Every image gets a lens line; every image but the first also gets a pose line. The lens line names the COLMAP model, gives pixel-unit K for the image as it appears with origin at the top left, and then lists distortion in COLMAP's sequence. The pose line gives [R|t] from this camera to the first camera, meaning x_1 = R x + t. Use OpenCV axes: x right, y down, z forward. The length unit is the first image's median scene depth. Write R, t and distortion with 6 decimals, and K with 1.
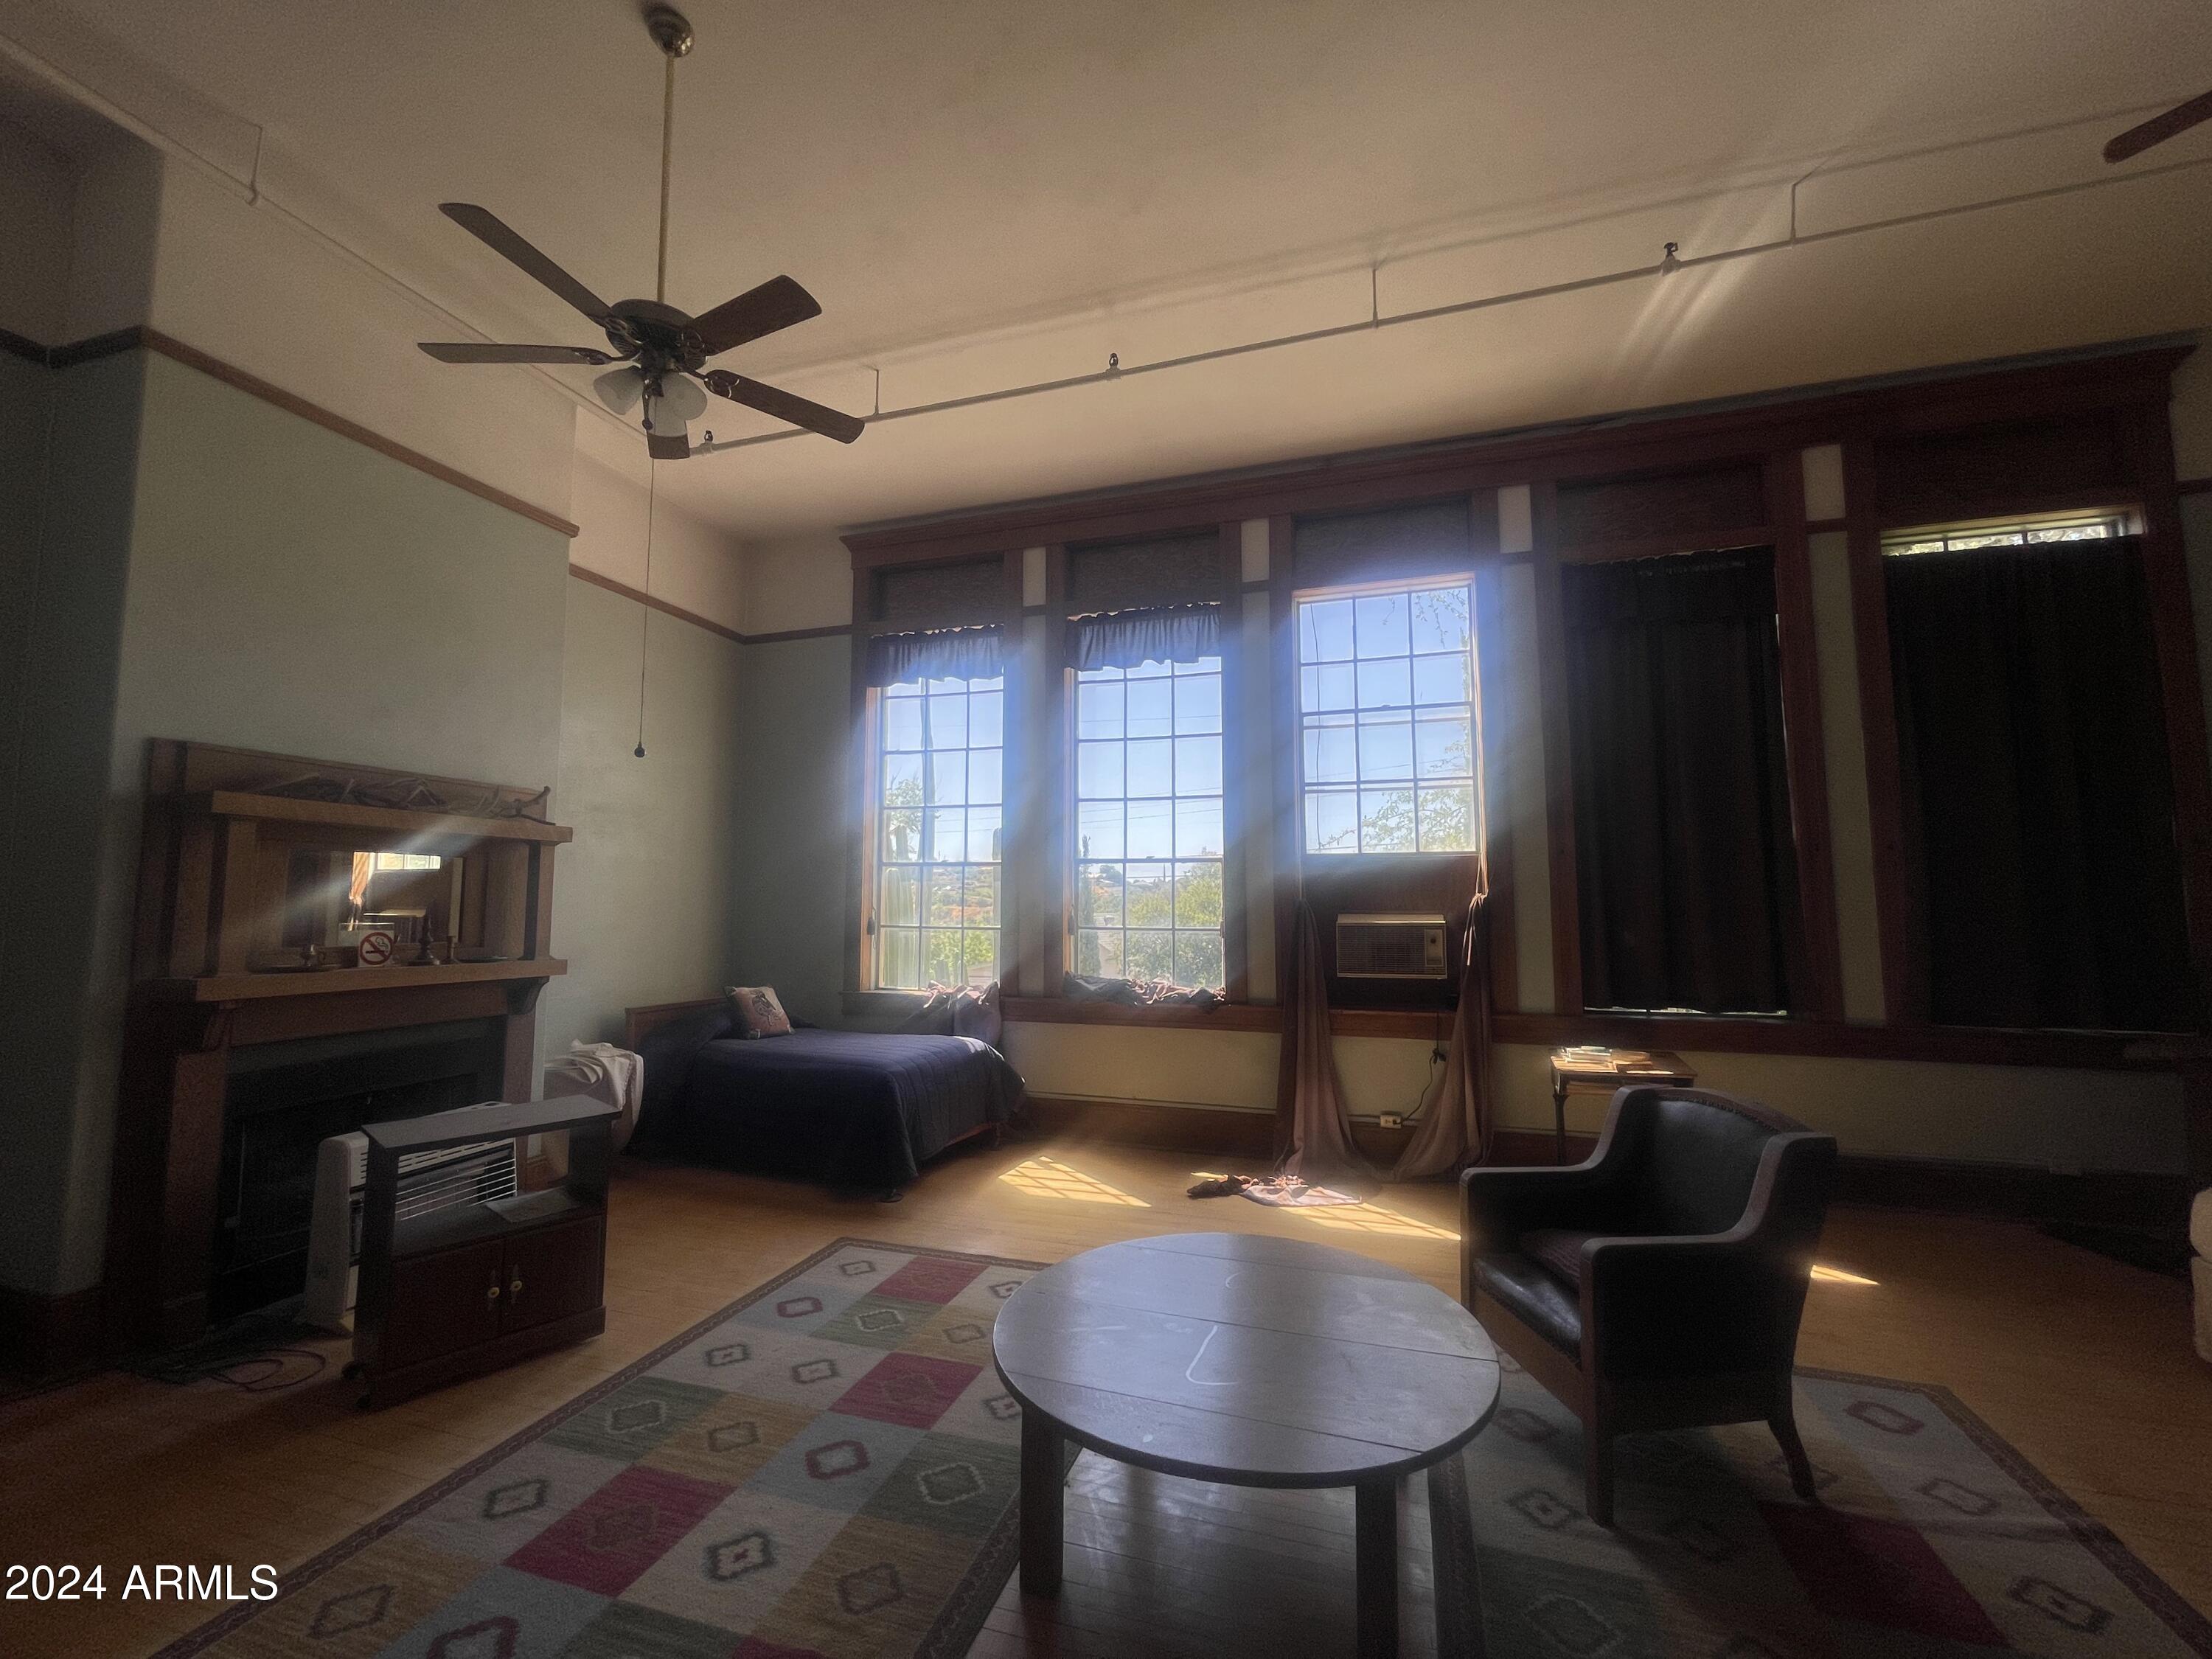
lens RADIAL K [[897.9, 0, 1107.3], [0, 897.9, 832.4], [0, 0, 1]] dist [-0.001813, 0.001213]
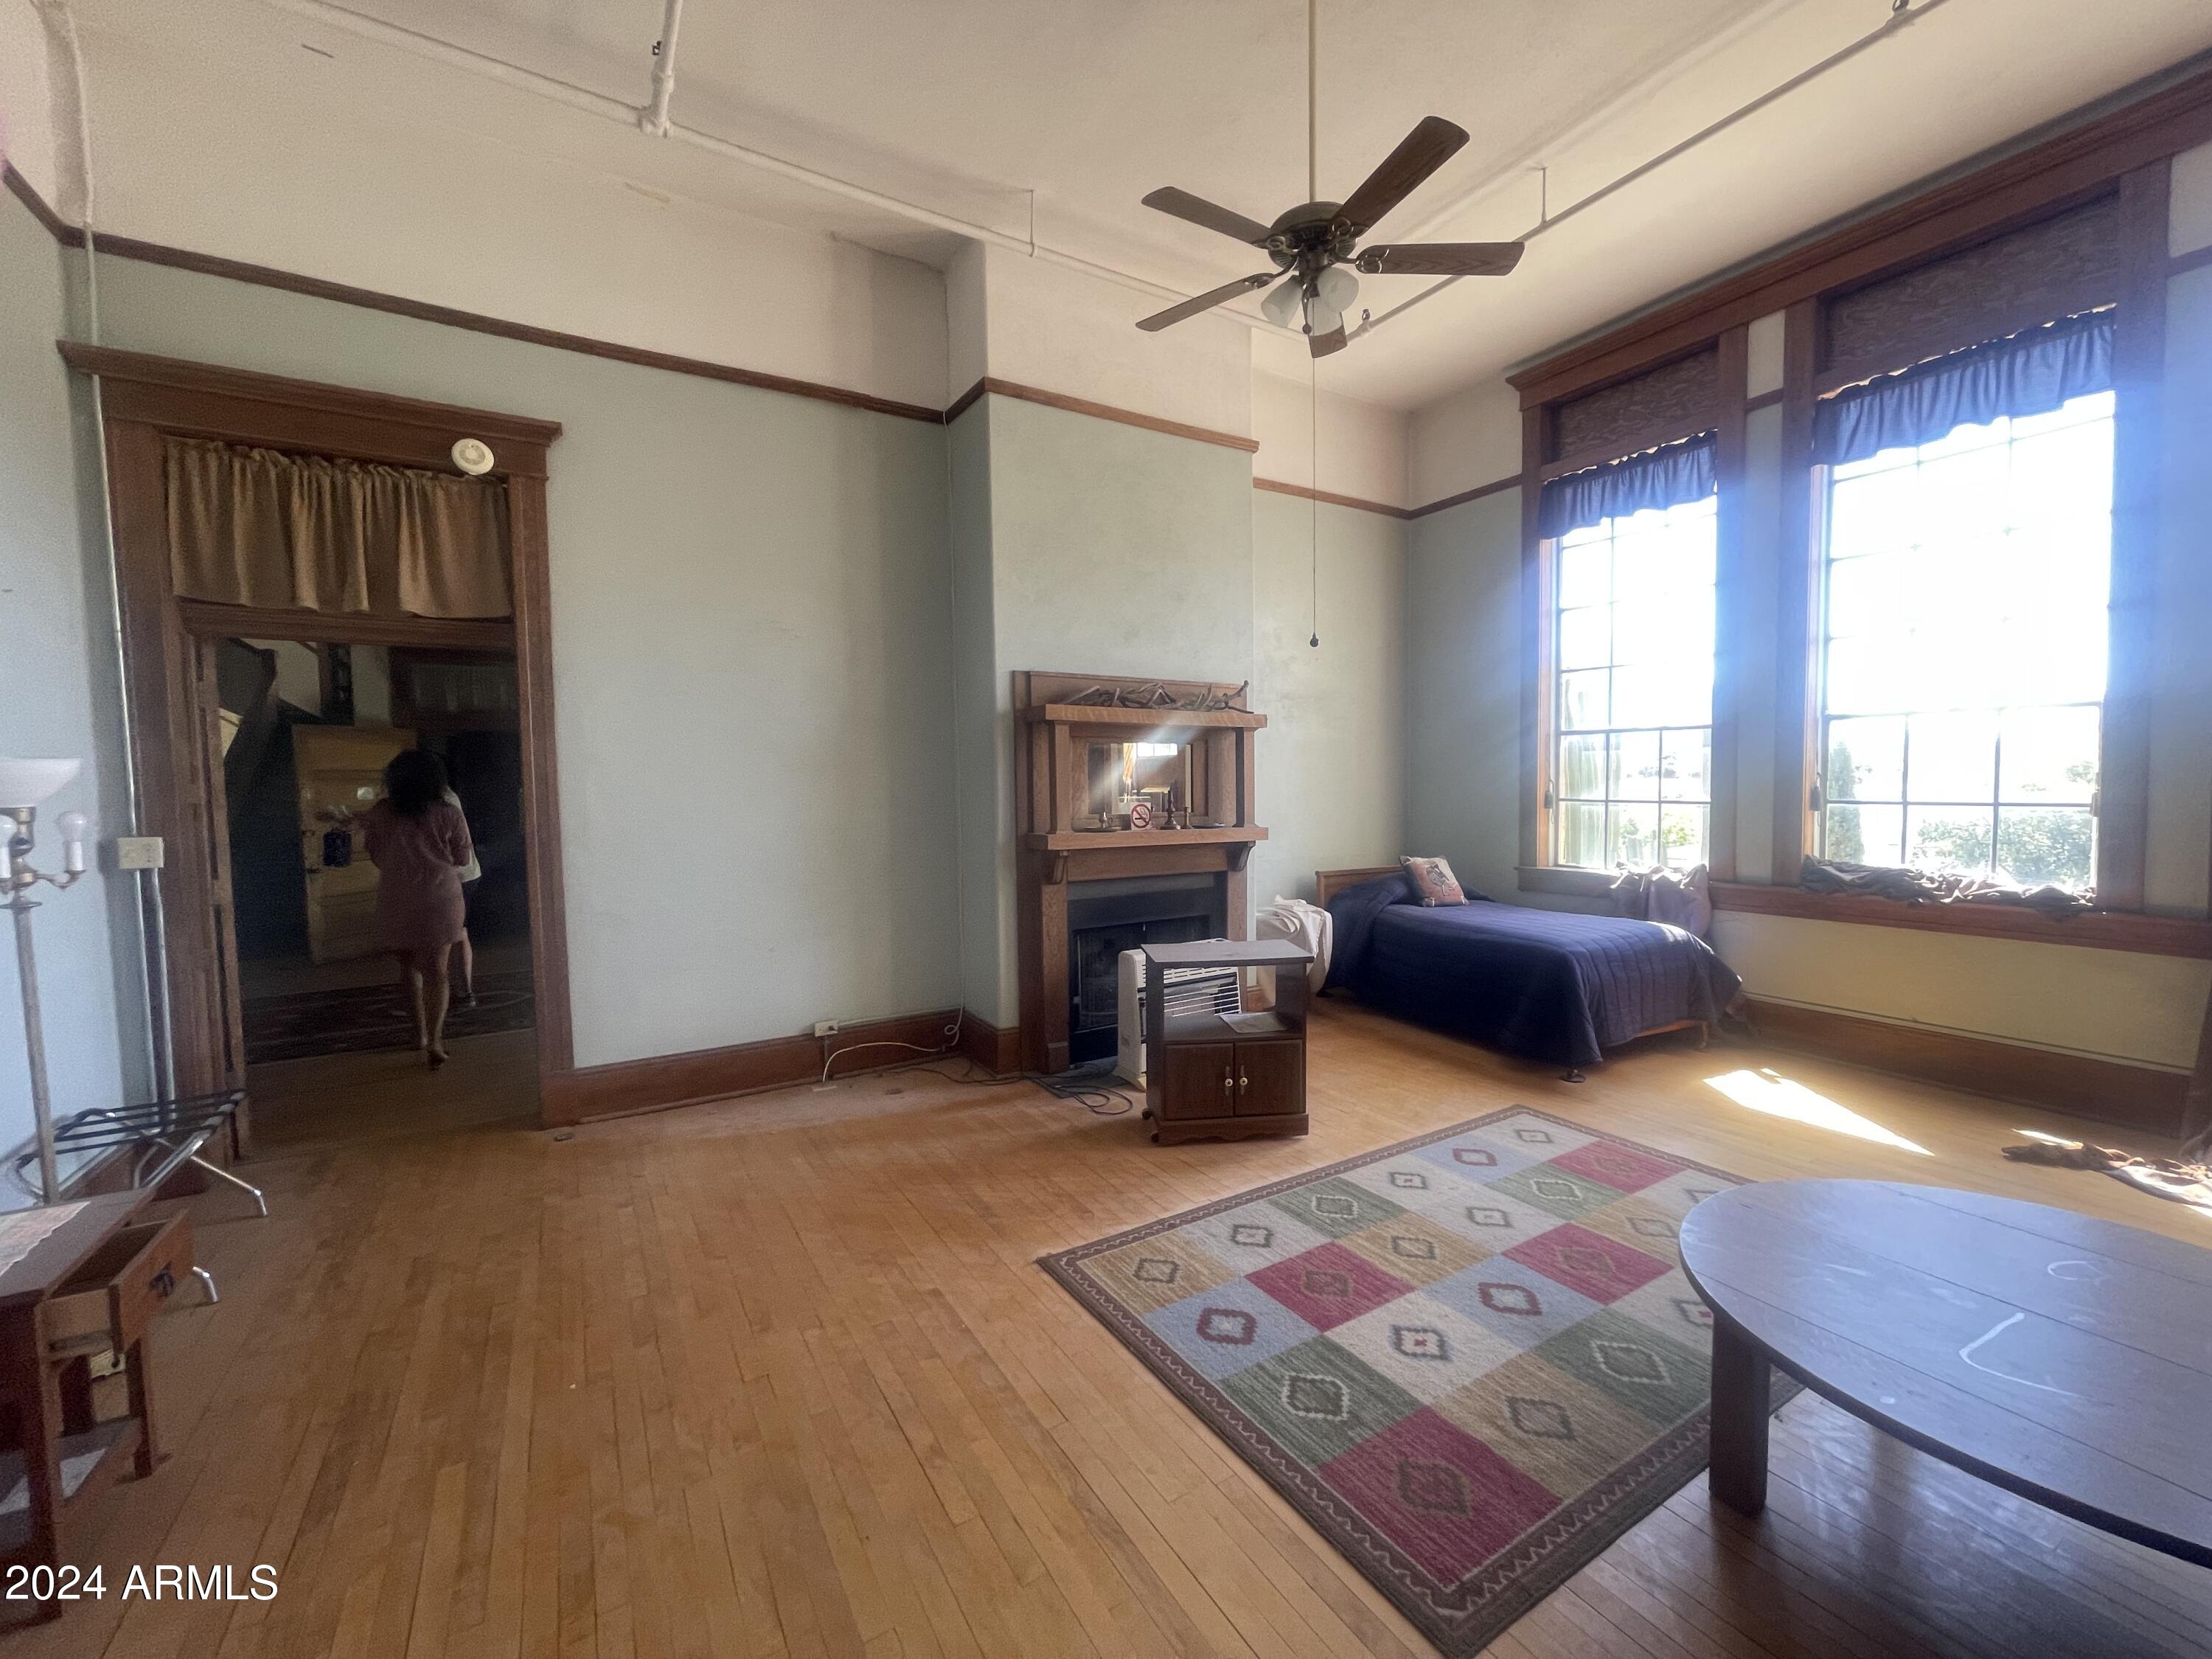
lens RADIAL K [[897.9, 0, 1110.1], [0, 897.9, 831.3], [0, 0, 1]] dist [-0.001813, 0.001213]
pose [[0.754069, 0.021904, -0.656430, 0.015368], [0.068074, 0.991454, 0.111283, 0.001153], [0.653258, -0.128601, 0.746134, -0.015737]]
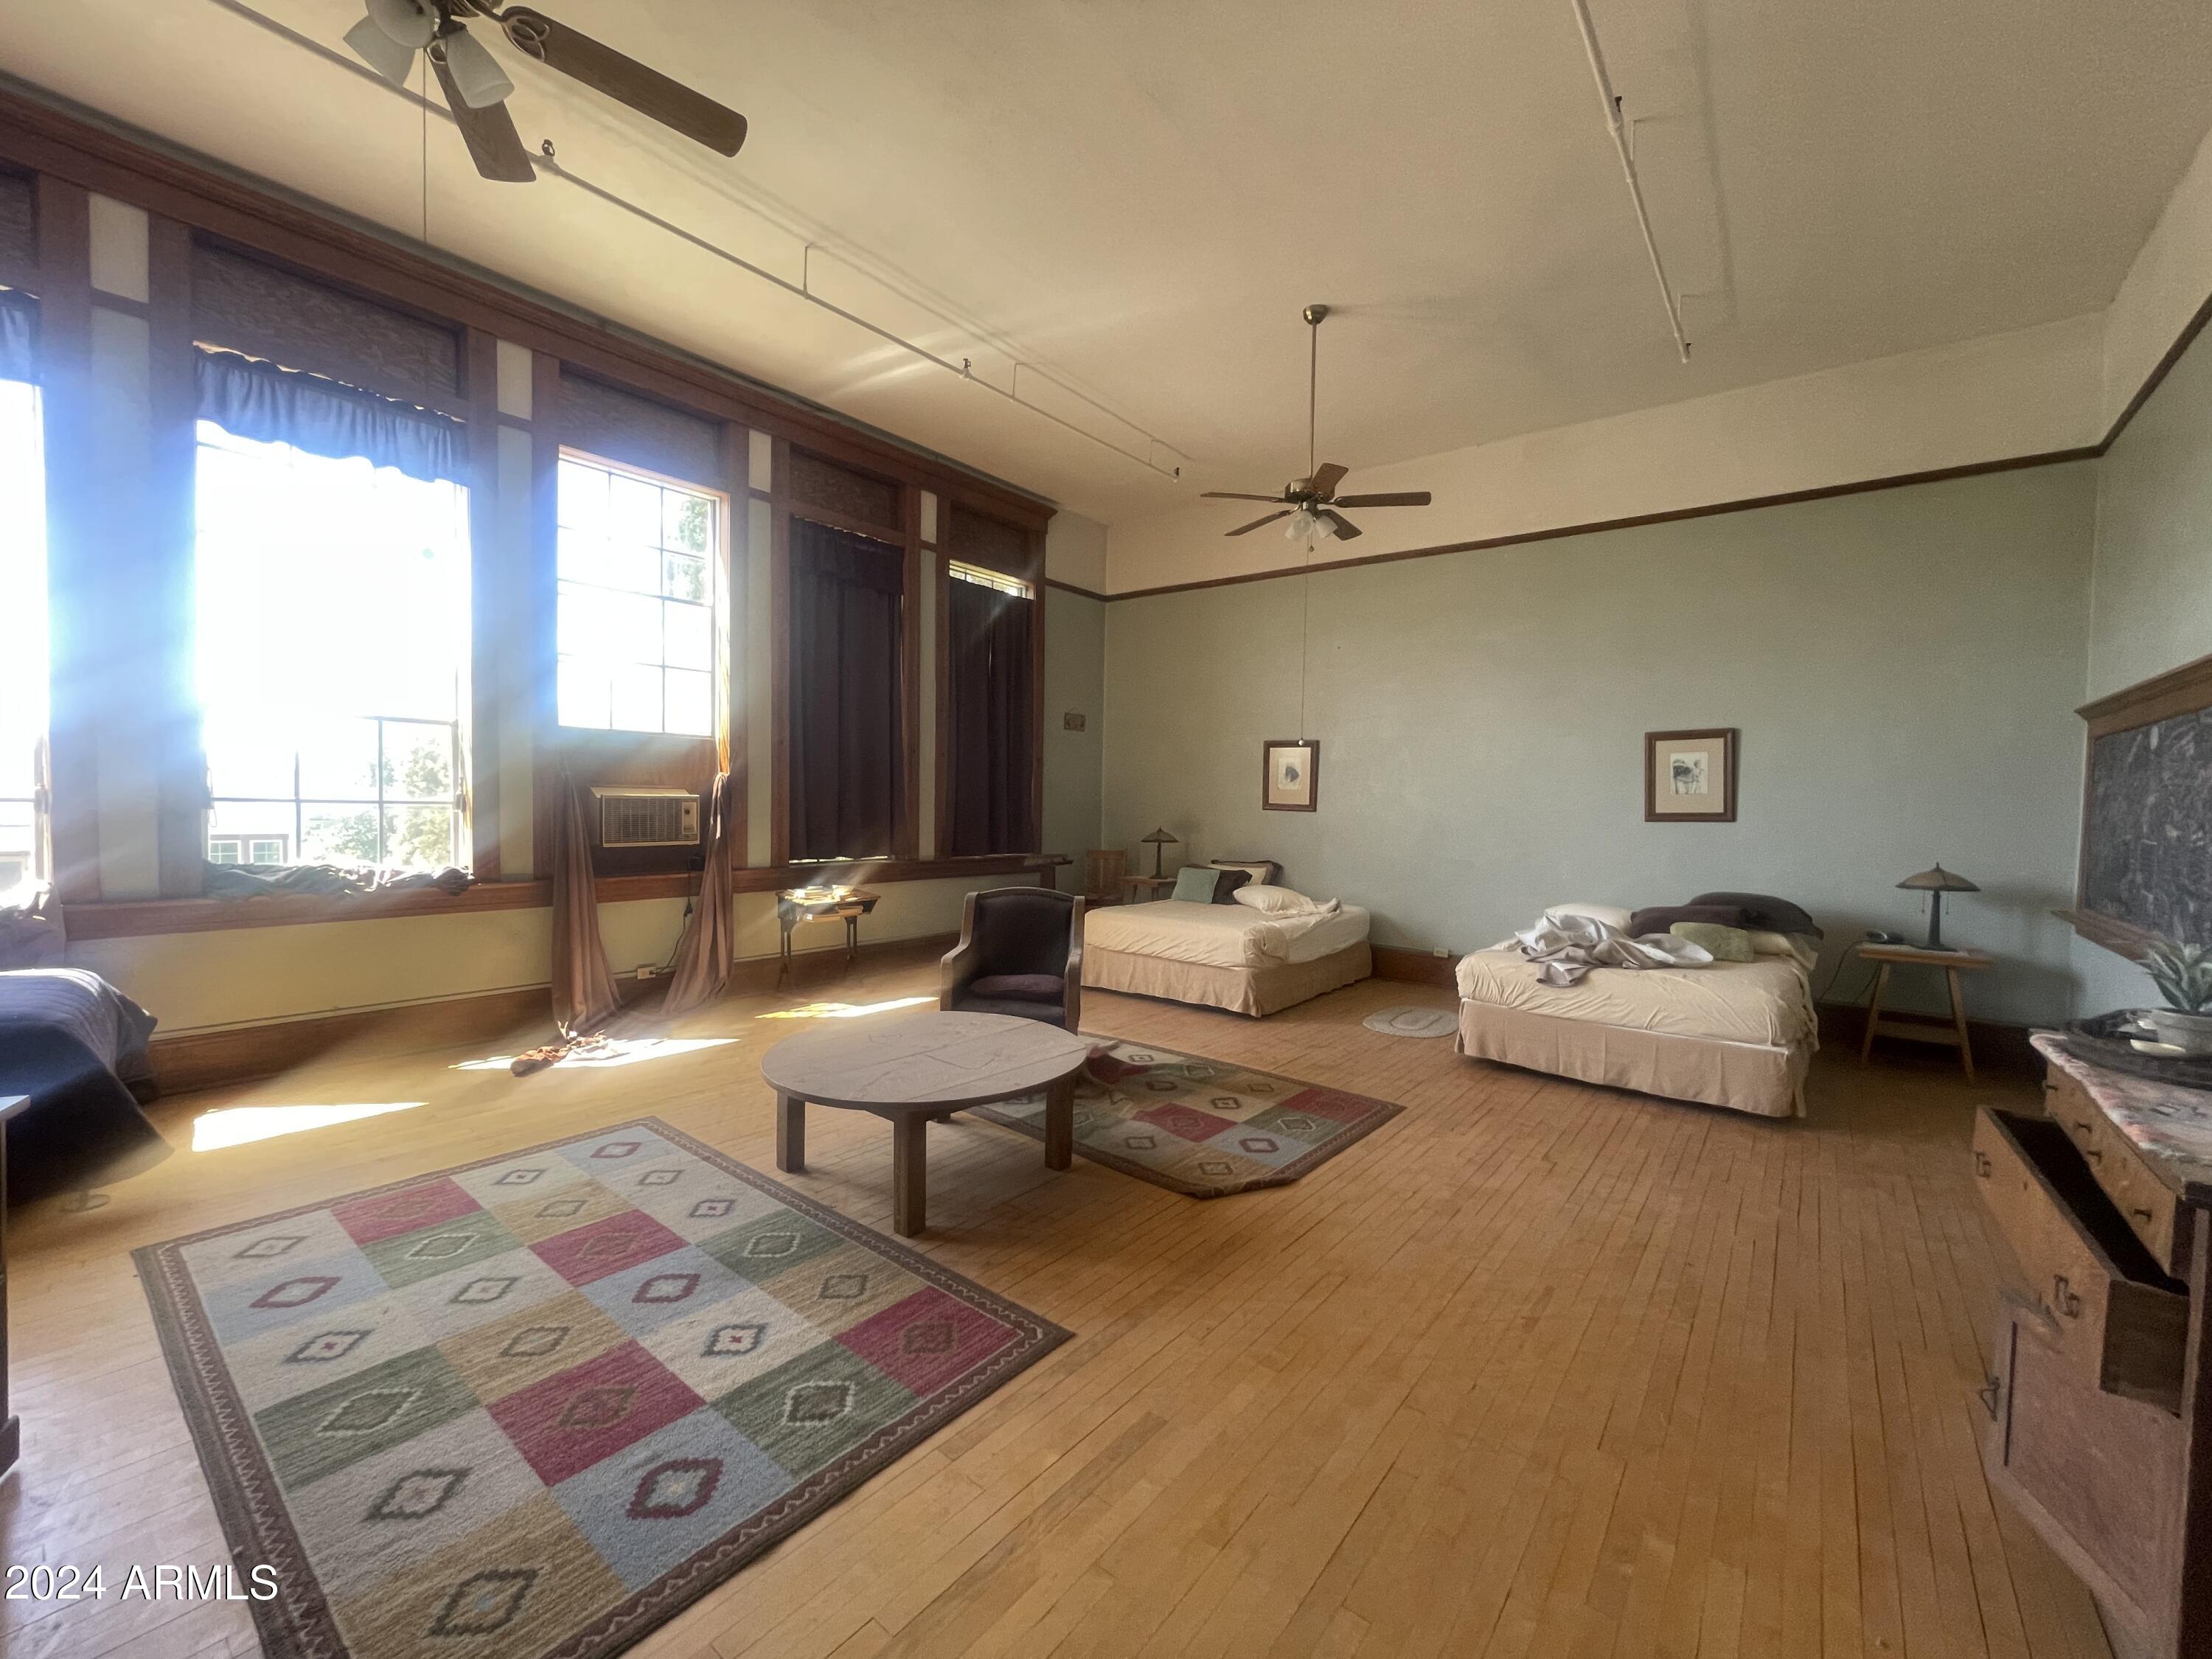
lens RADIAL K [[897.9, 0, 1113.3], [0, 897.9, 818.2], [0, 0, 1]] dist [-0.001813, 0.001213]
pose [[0.354652, -0.010870, 0.934935, -0.640226], [-0.092532, 0.994616, 0.046664, 0.031911], [-0.930408, -0.103061, 0.351737, 0.117751]]
